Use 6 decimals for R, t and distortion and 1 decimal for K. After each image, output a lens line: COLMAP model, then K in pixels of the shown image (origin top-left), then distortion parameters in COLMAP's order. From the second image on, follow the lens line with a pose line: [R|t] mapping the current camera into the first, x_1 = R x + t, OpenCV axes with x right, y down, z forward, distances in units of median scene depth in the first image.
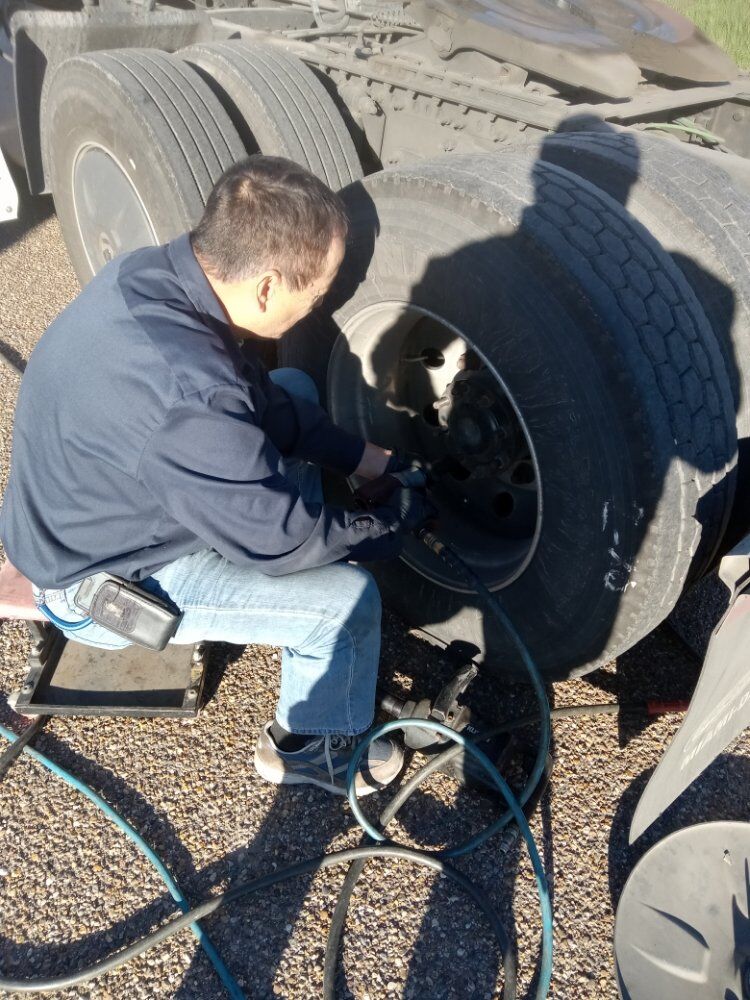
lens RADIAL K [[736.3, 0, 384.4], [0, 736.3, 501.0], [0, 0, 1]] dist [-0.019363, 0.006044]
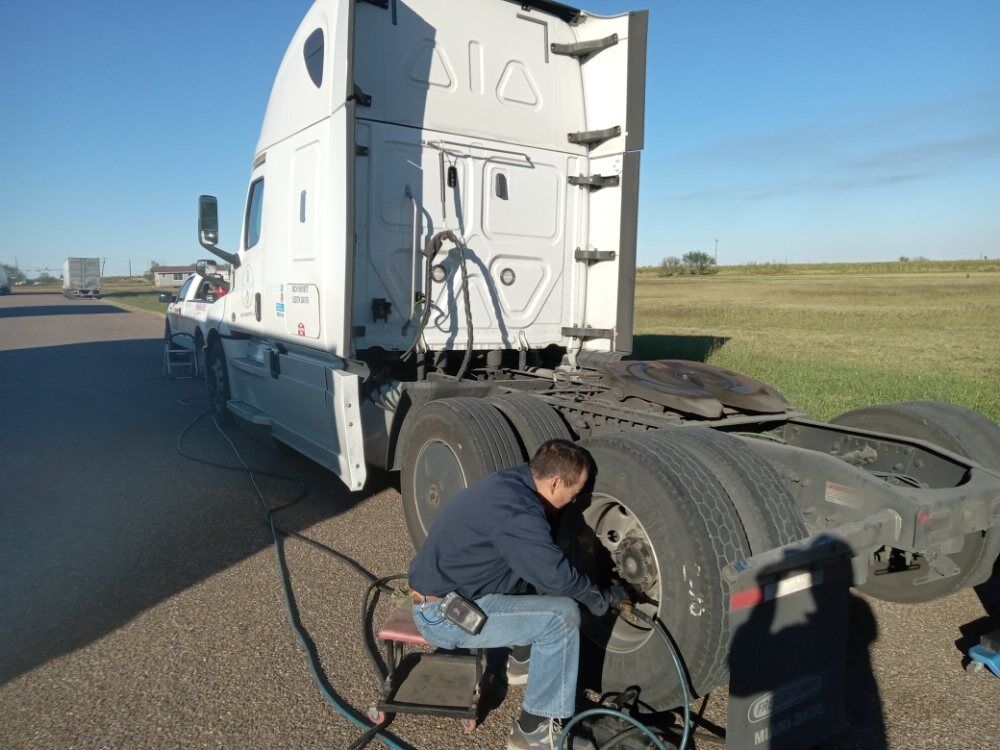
lens RADIAL K [[736.3, 0, 500.0], [0, 736.3, 376.7], [0, 0, 1]] dist [-0.019363, 0.006044]
pose [[0.990265, -0.006317, -0.139051, 0.037715], [-0.073020, 0.826900, -0.557588, 0.463080], [0.118504, 0.562313, 0.818389, -0.686781]]
